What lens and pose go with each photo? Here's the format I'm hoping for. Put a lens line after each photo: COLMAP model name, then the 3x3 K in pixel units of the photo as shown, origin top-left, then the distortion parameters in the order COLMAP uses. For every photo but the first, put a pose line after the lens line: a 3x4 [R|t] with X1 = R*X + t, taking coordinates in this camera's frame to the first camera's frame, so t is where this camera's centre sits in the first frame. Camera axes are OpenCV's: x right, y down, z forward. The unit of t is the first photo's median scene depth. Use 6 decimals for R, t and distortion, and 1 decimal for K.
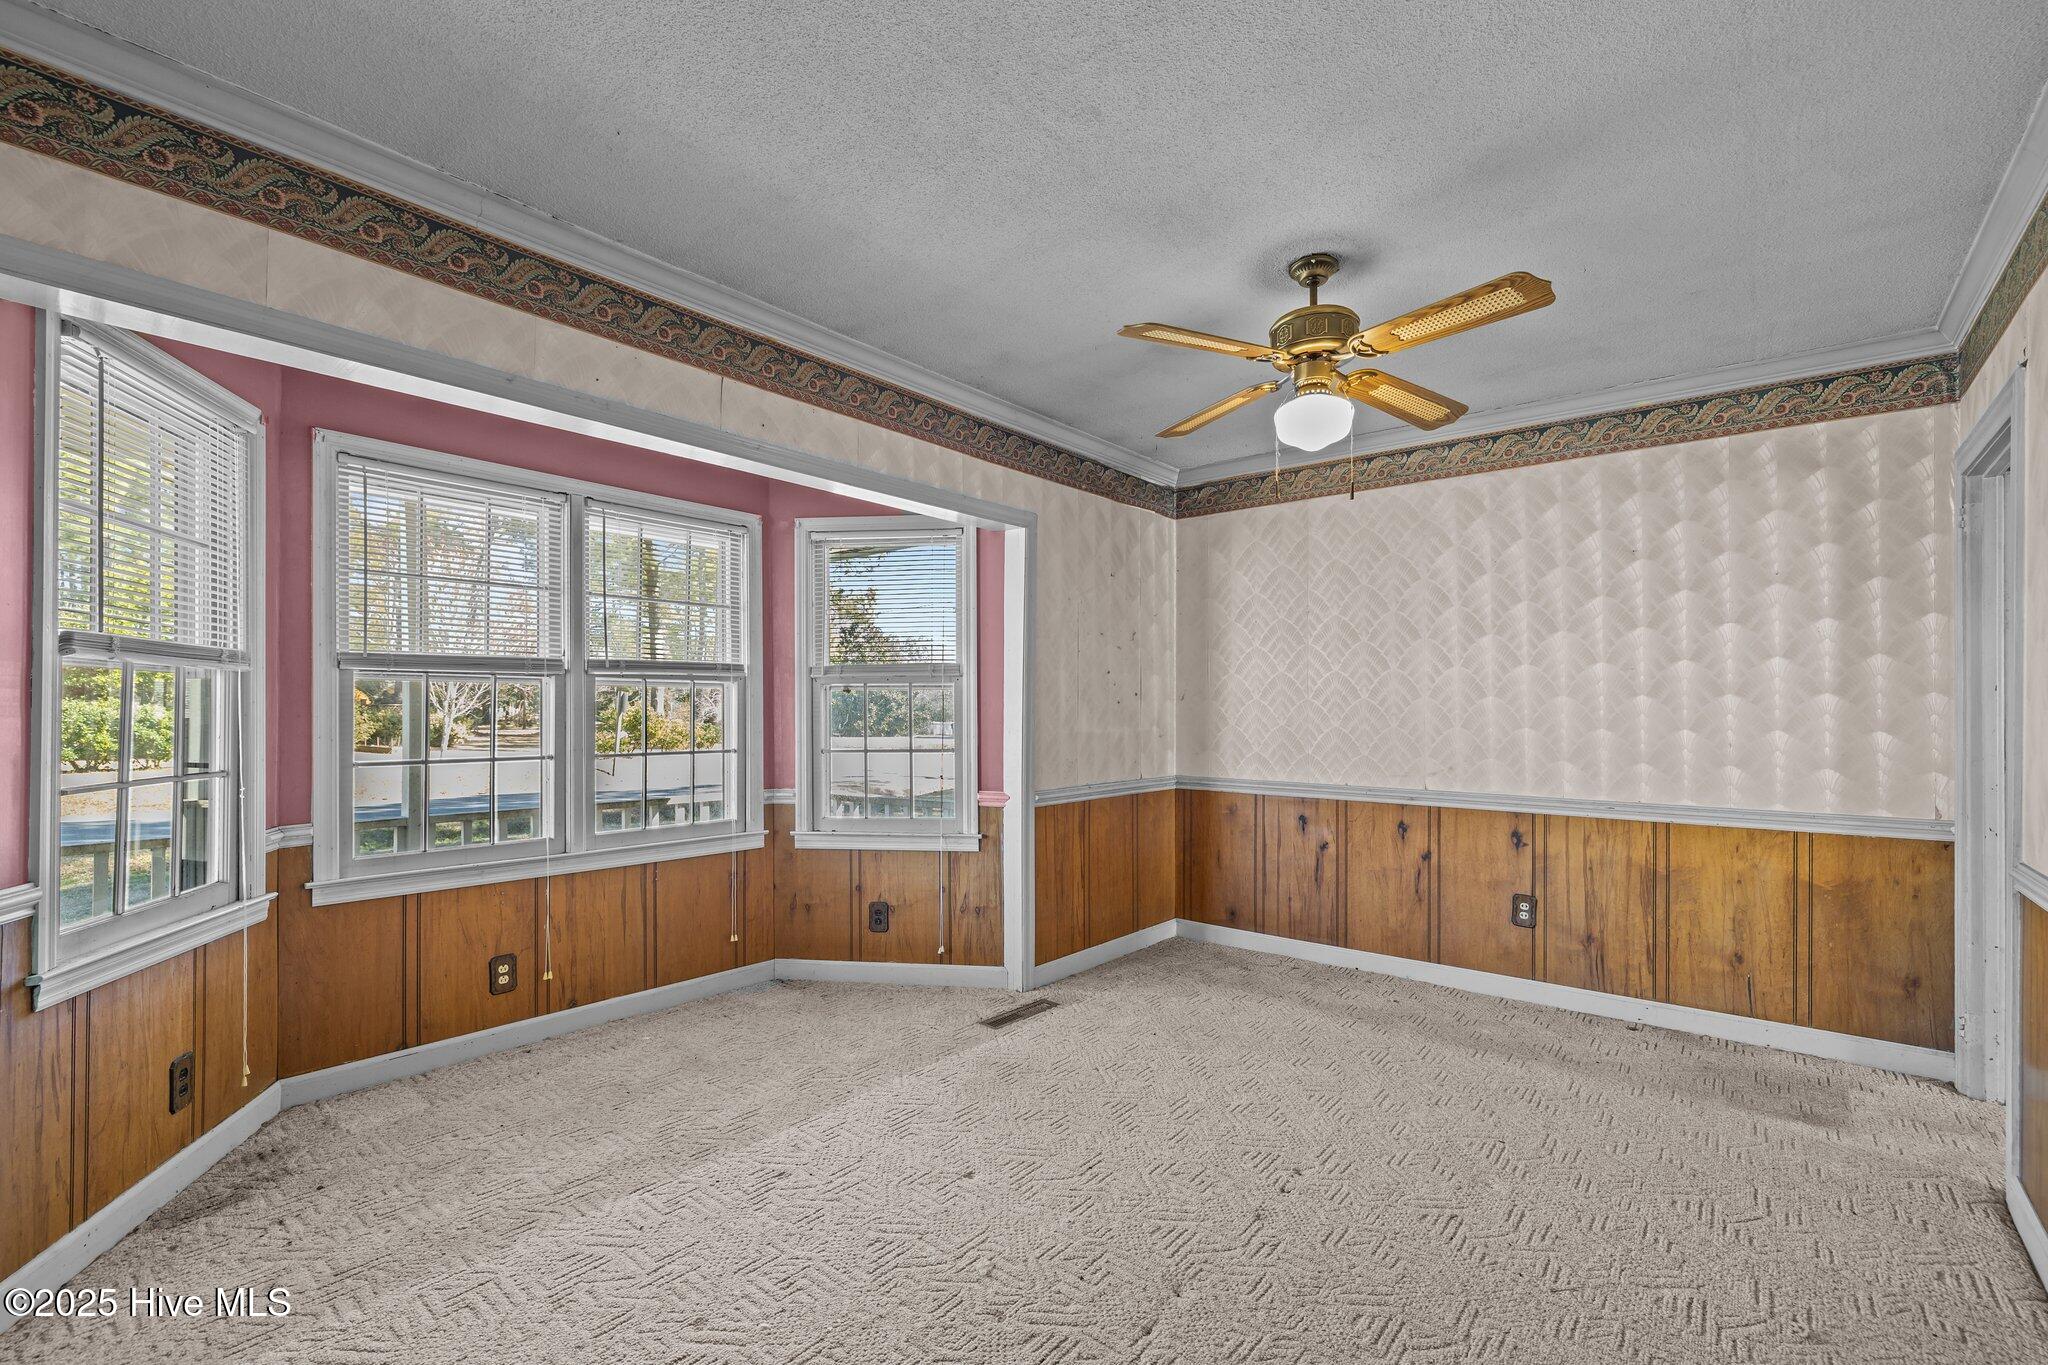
lens RADIAL K [[861.3, 0, 1041.4], [0, 861.3, 710.4], [0, 0, 1]] dist [0.001769, 0.000373]
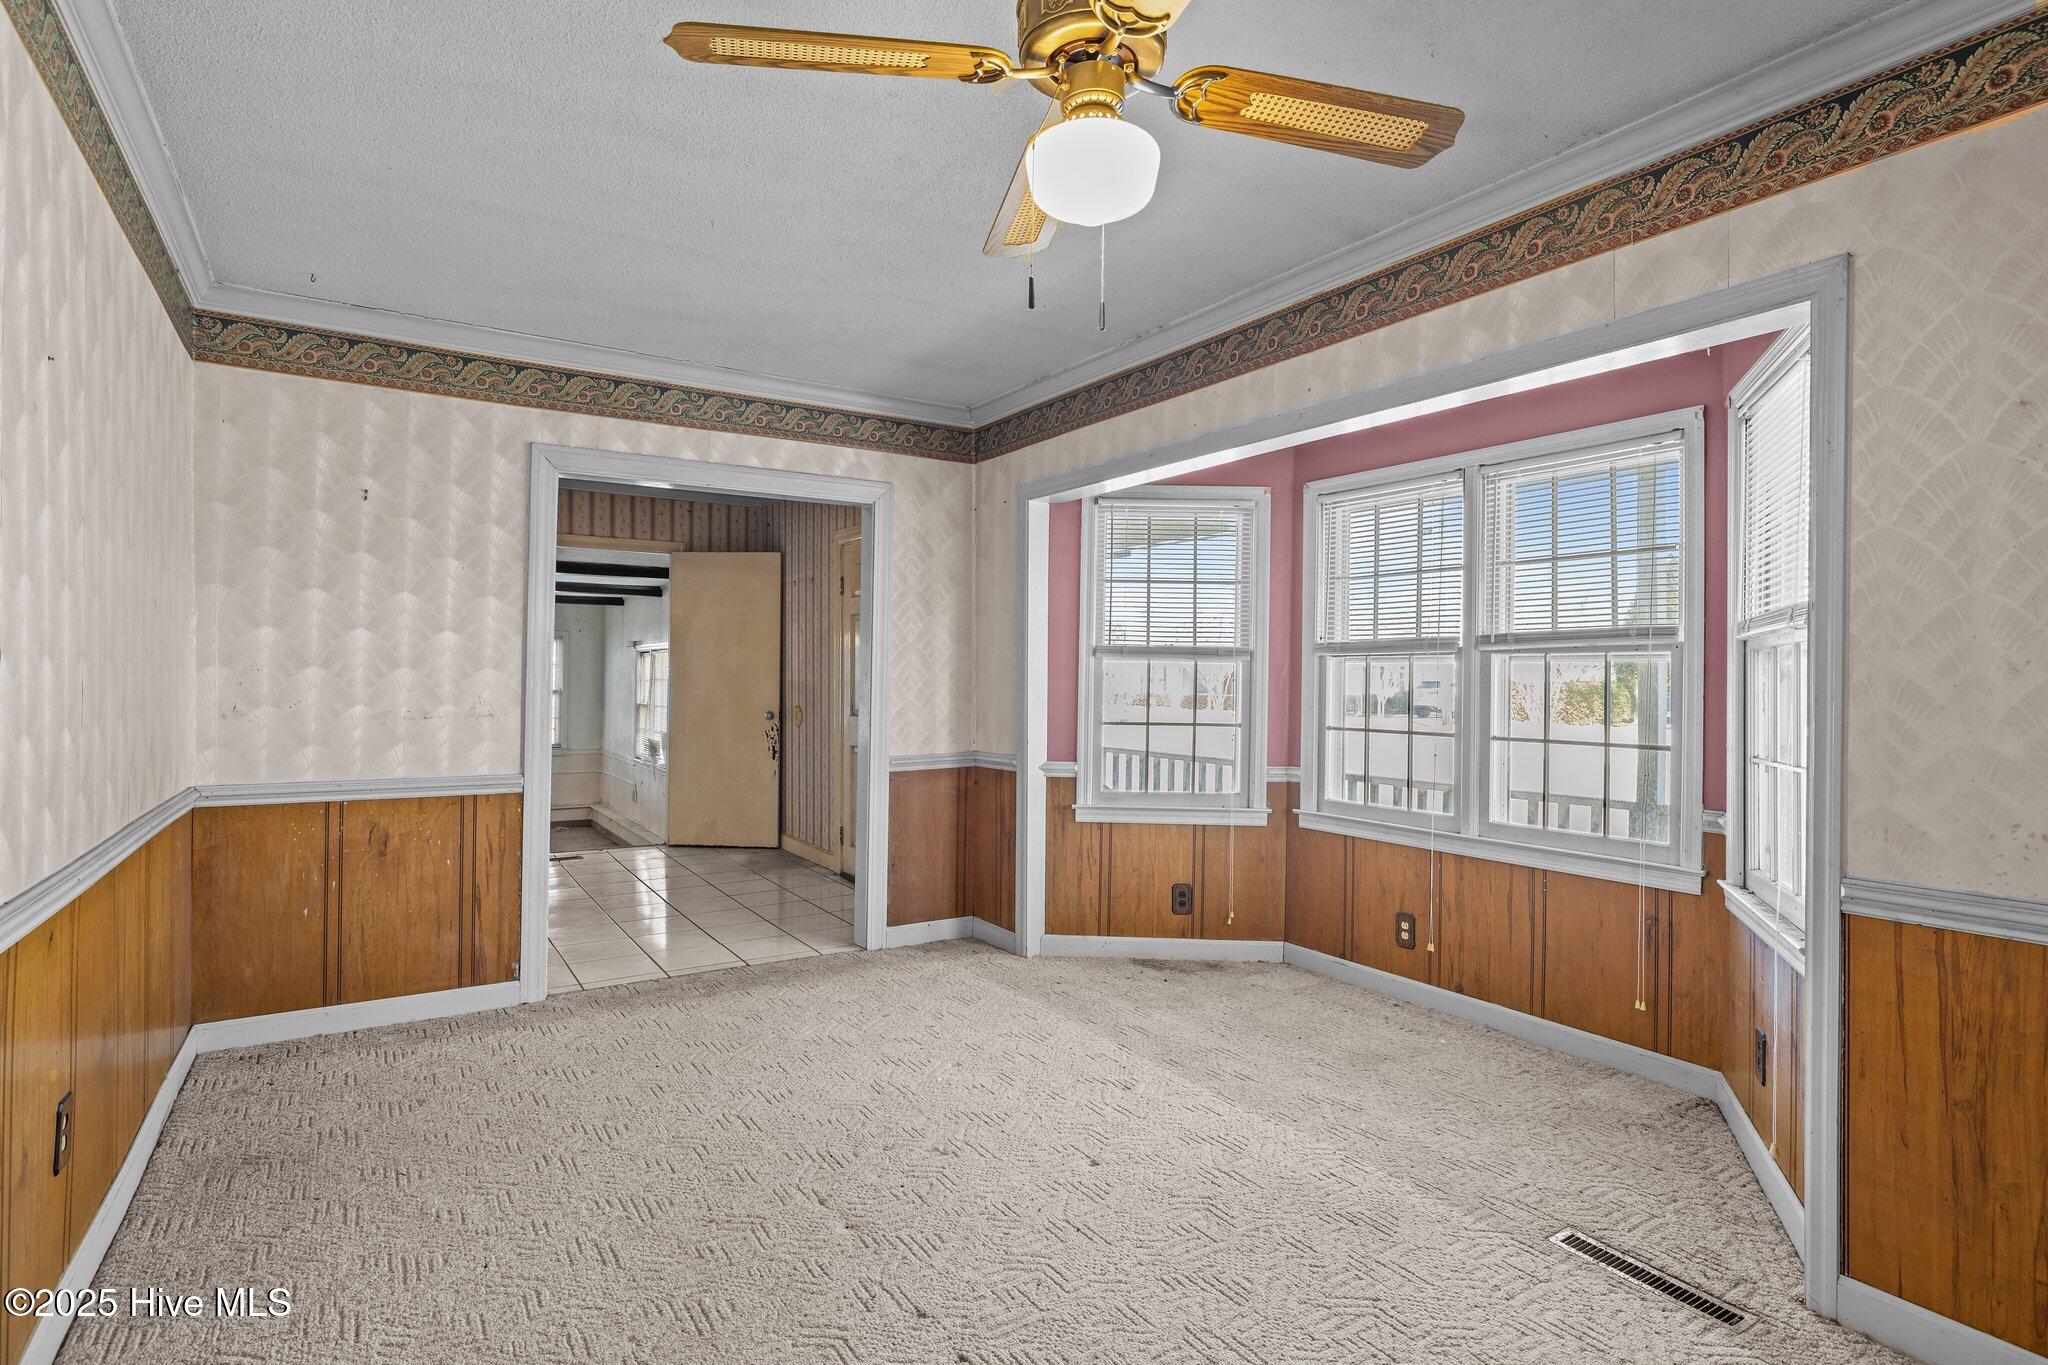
lens RADIAL K [[1043.4, 0, 1017.6], [0, 1043.4, 680.1], [0, 0, 1]] dist [-0.001432, -0.001112]
pose [[-0.303839, -0.005708, -0.952706, 0.883033], [-0.013419, 0.999908, -0.001711, -0.001463], [0.952629, 0.012265, -0.303888, 1.051634]]
